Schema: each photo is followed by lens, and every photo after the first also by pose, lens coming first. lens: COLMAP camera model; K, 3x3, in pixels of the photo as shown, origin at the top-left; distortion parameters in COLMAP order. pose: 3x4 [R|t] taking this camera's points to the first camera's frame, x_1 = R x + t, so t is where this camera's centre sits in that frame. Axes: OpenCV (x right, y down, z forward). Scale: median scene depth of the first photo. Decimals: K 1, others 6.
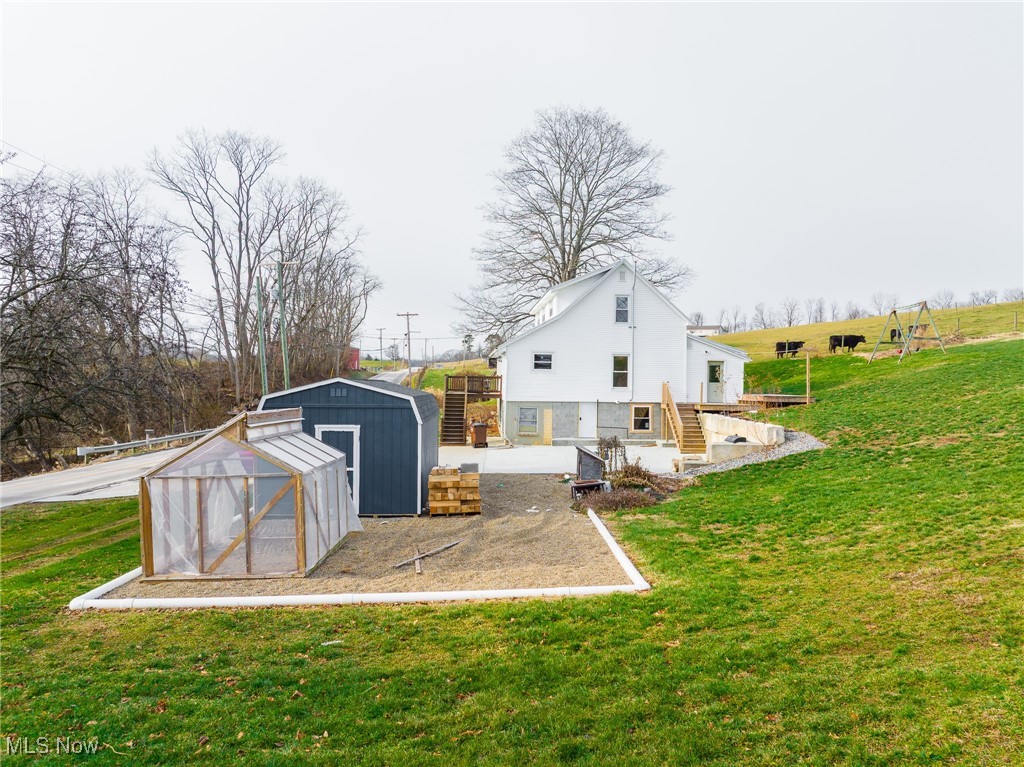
lens RADIAL K [[720.3, 0, 518.4], [0, 720.3, 379.4], [0, 0, 1]] dist [-0.031309, -0.008761]
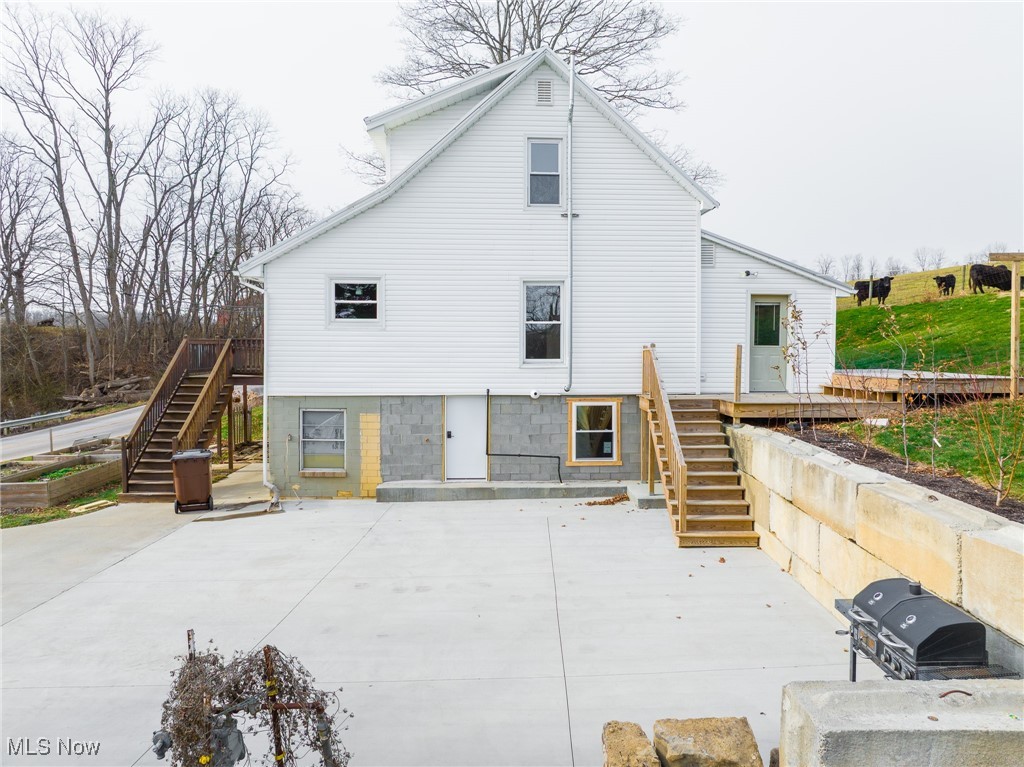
lens RADIAL K [[720.3, 0, 518.4], [0, 720.3, 379.4], [0, 0, 1]] dist [-0.031309, -0.008761]
pose [[0.999331, -0.011231, -0.034800, 0.143281], [0.012800, 0.998895, 0.045210, 0.003307], [0.034253, -0.045626, 0.998371, 0.582456]]
